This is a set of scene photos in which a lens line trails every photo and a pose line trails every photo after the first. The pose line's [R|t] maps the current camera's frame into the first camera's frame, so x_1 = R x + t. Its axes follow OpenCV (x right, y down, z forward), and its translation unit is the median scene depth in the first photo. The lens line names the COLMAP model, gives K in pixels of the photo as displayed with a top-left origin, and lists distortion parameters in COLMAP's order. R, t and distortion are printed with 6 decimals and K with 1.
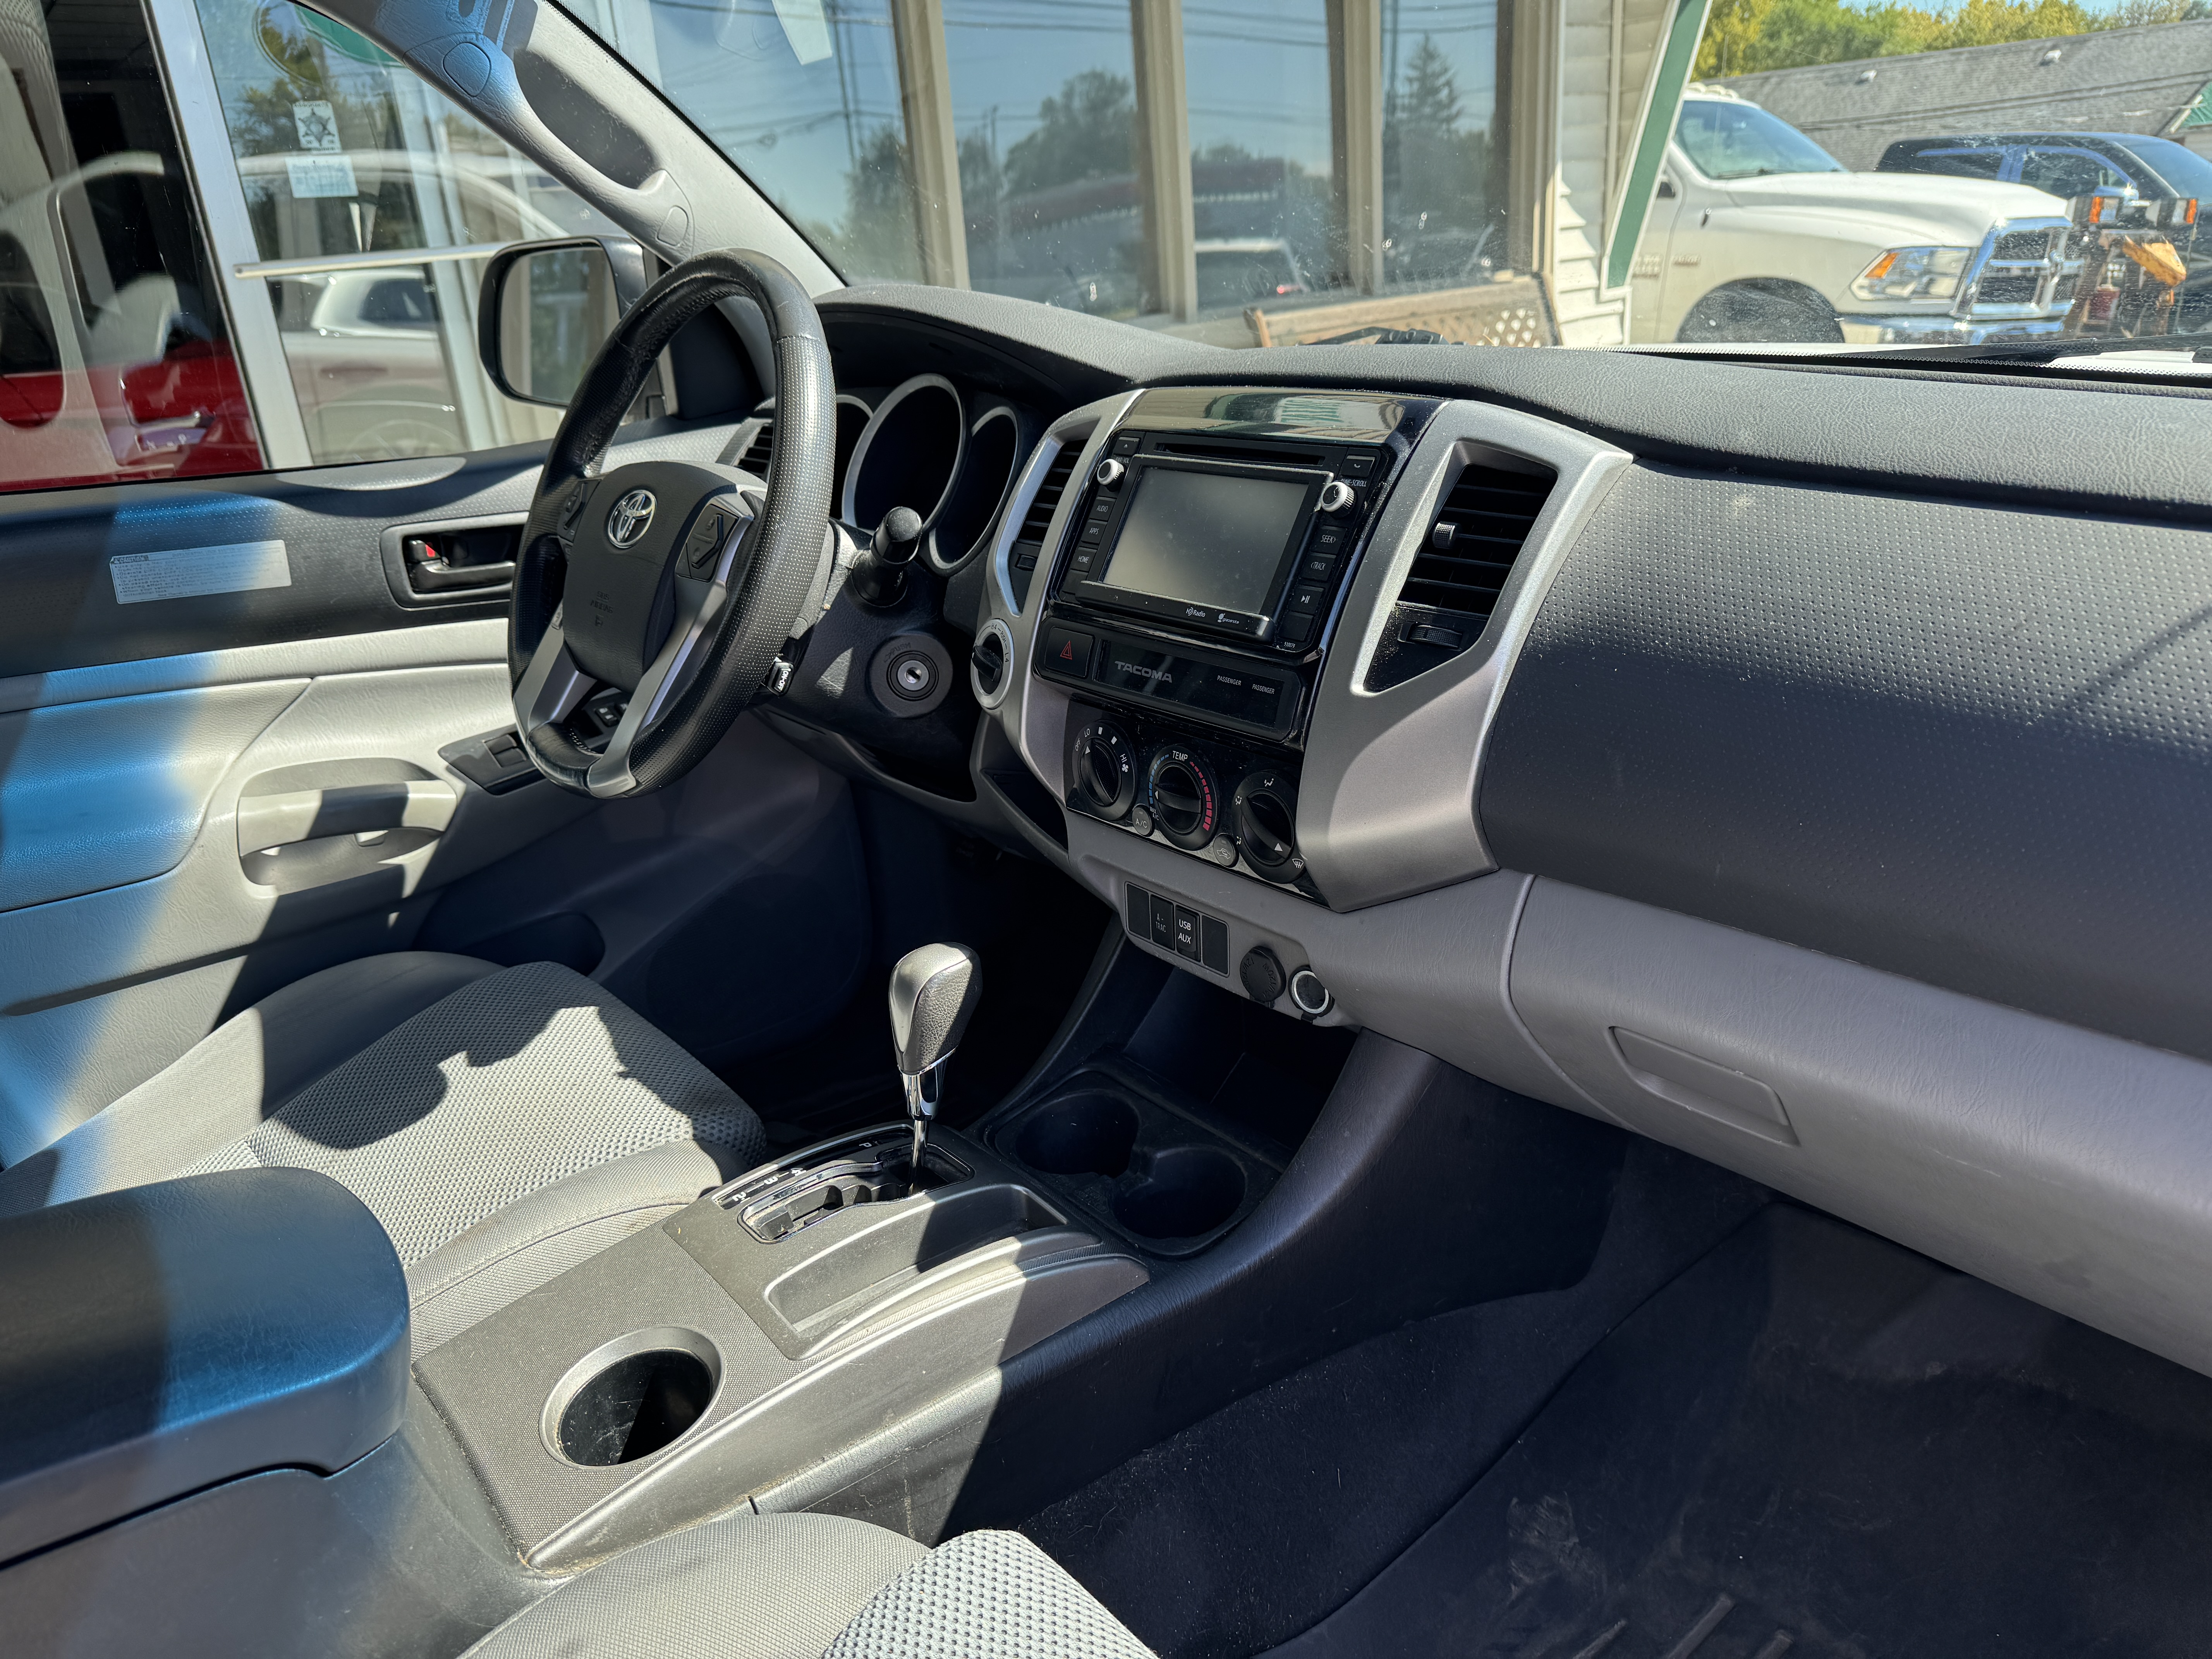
lens RADIAL K [[1577.7, 0, 1111.5], [0, 1577.7, 824.1], [0, 0, 1]] dist [0.055057, -0.111730]
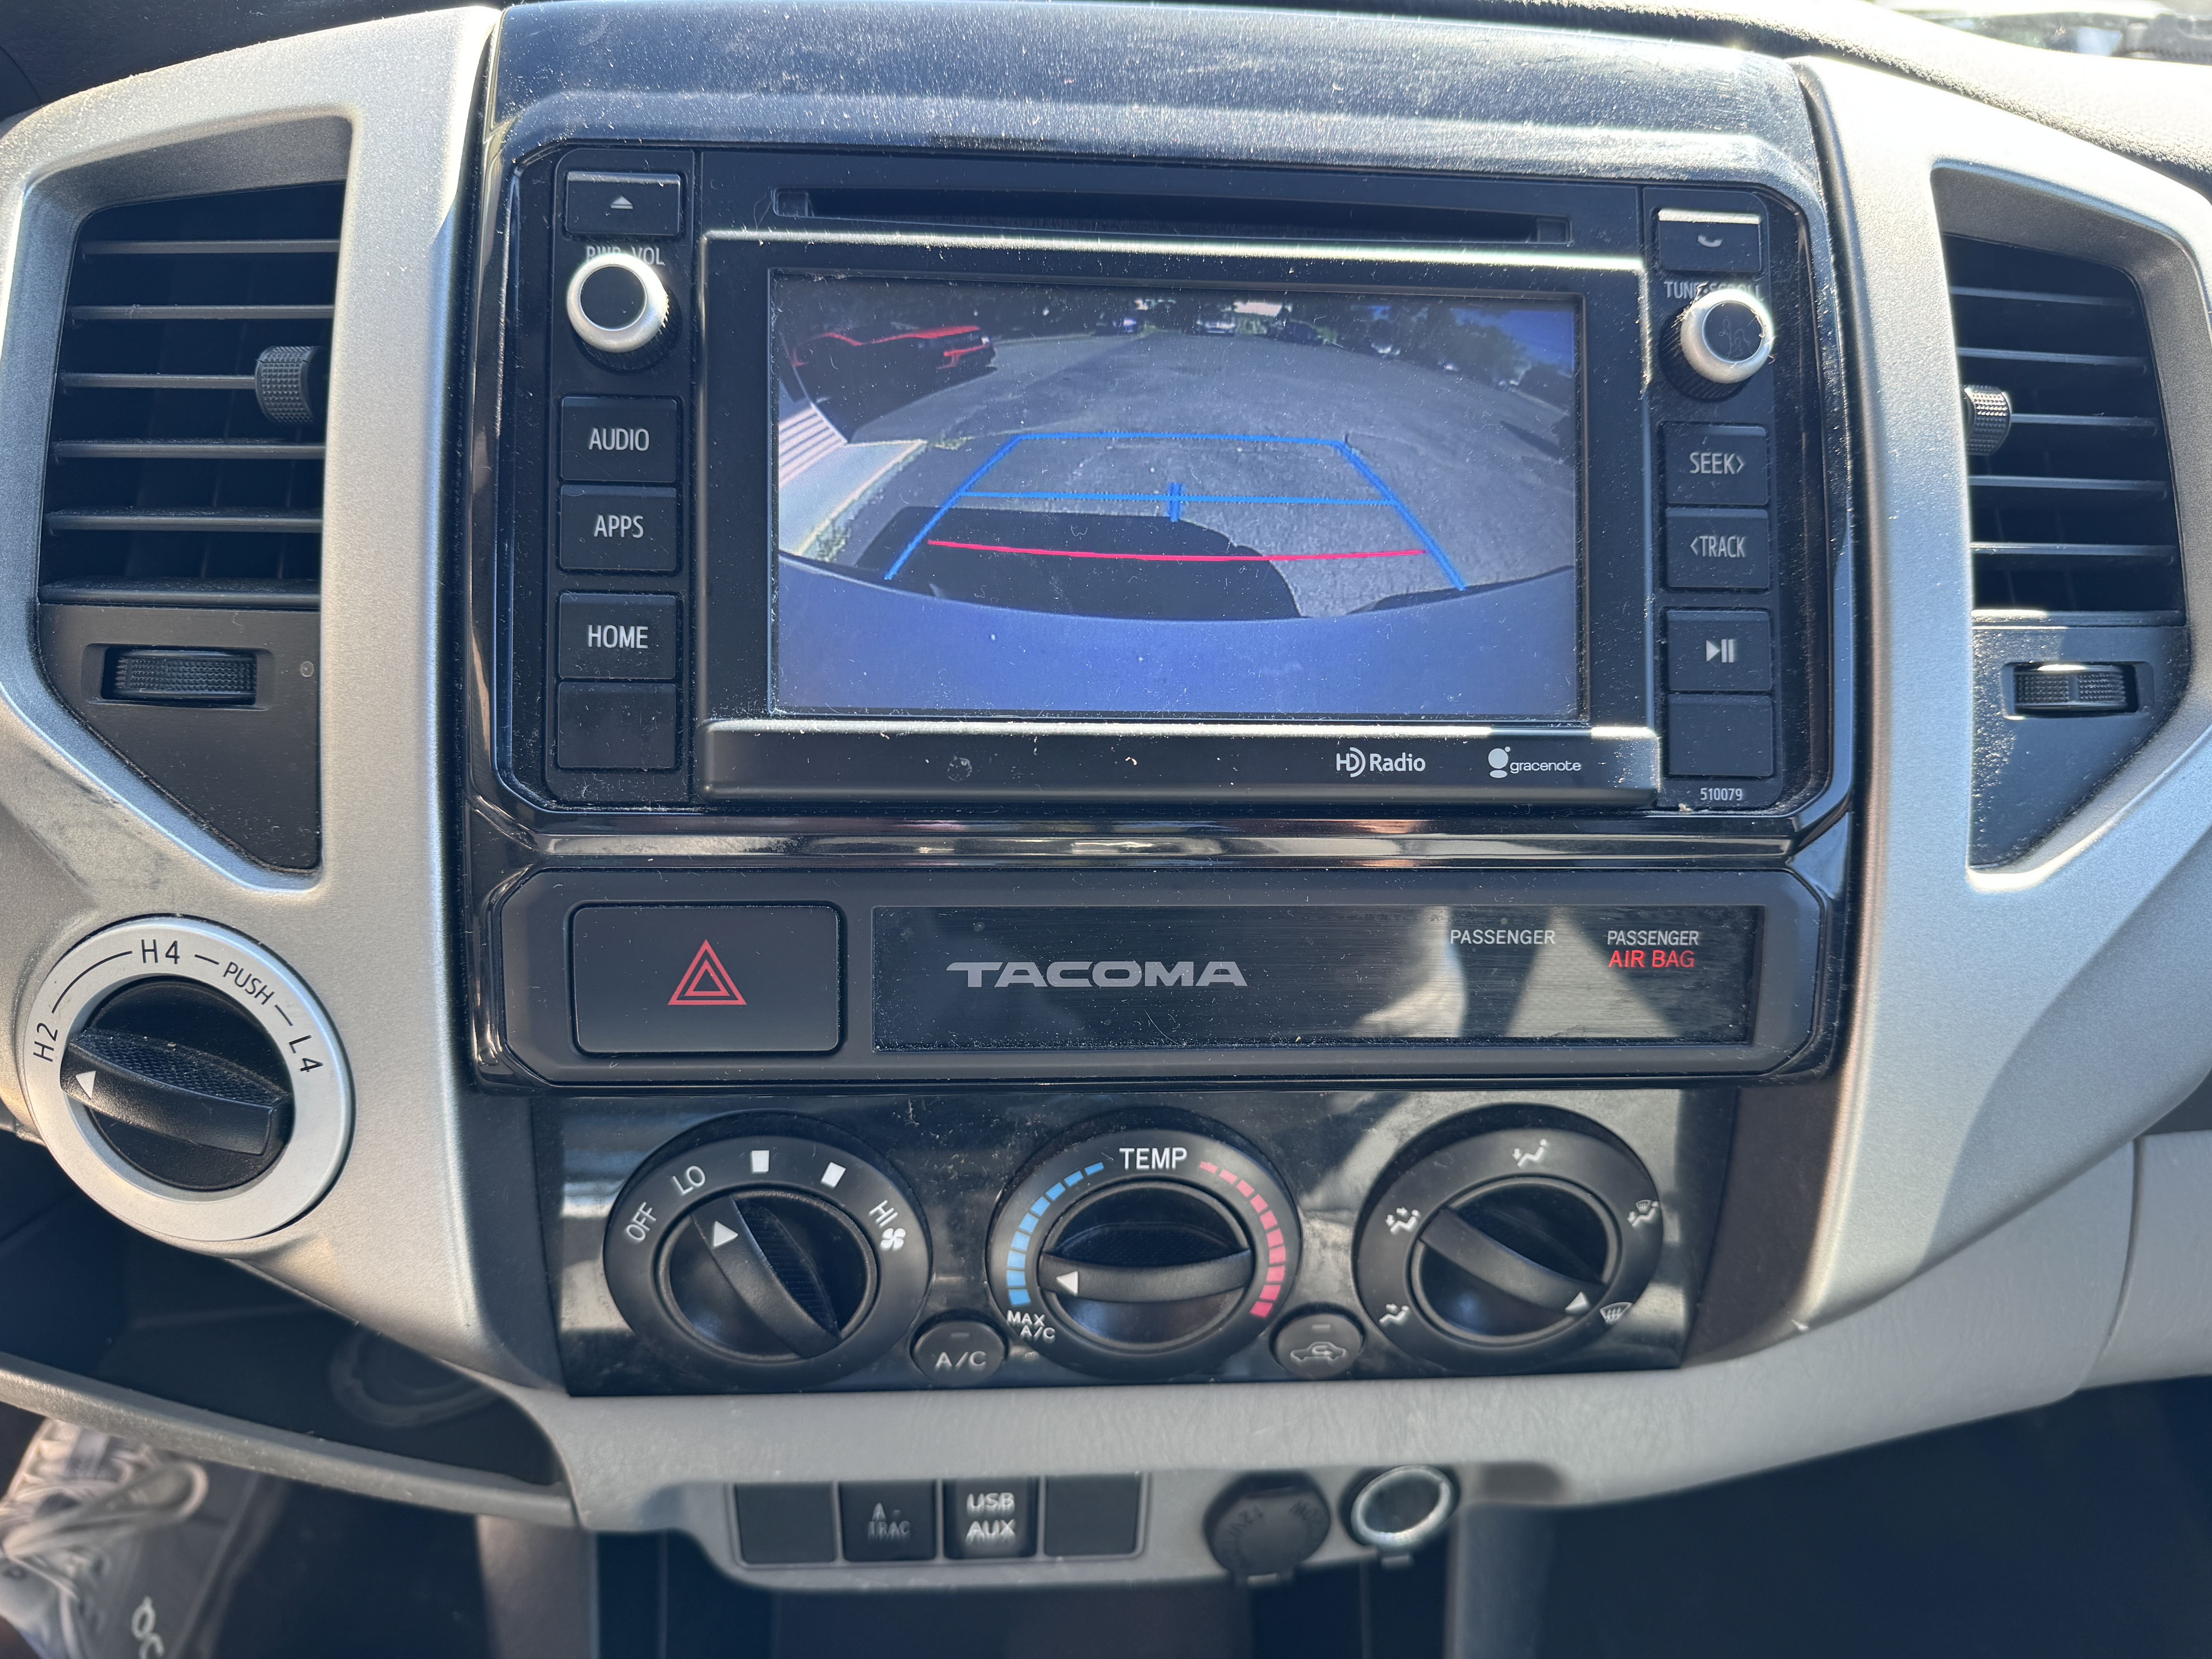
lens RADIAL K [[1521.6, 0, 1089.4], [0, 1521.6, 828.4], [0, 0, 1]] dist [0.132696, -0.182659]
pose [[0.584188, -0.303769, 0.752628, -0.174145], [0.219375, 0.951900, 0.213919, -0.168463], [-0.781408, 0.040138, 0.622728, 0.737968]]
